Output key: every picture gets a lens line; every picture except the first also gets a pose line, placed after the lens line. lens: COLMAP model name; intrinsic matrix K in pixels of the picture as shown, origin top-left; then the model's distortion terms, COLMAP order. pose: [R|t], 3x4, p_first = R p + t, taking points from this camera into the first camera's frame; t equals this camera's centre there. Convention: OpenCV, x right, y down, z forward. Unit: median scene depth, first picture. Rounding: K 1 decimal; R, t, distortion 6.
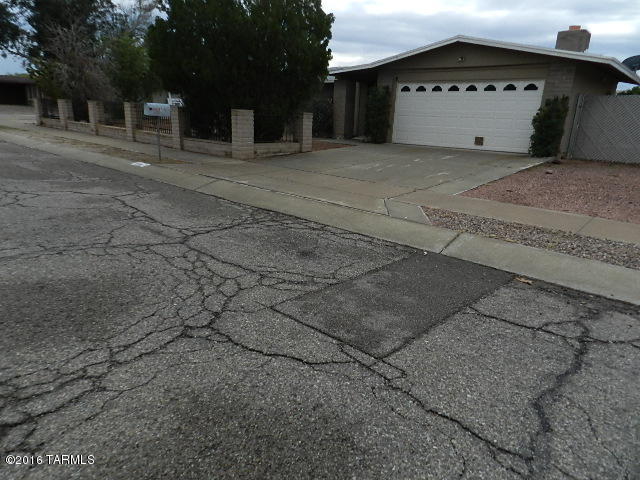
lens RADIAL K [[420.4, 0, 320.0], [0, 420.4, 240.0], [0, 0, 1]] dist [0.001853, 0.001253]
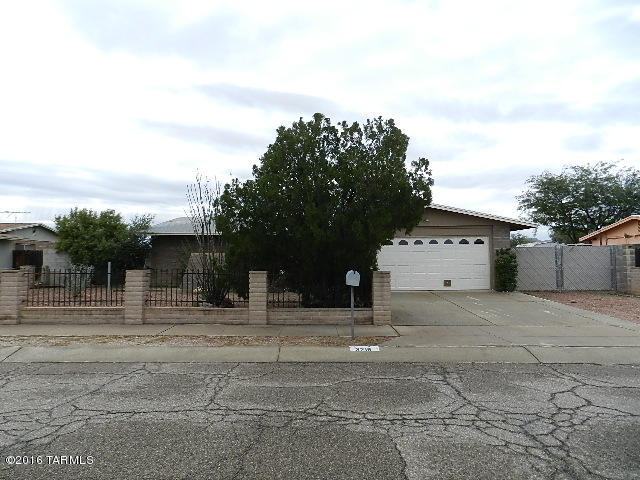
lens RADIAL K [[420.4, 0, 320.0], [0, 420.4, 240.0], [0, 0, 1]] dist [0.001853, 0.001253]
pose [[0.682105, 0.004991, 0.731237, -0.788415], [0.237837, 0.944093, -0.228301, -0.171751], [-0.691495, 0.329641, 0.642784, 0.458566]]
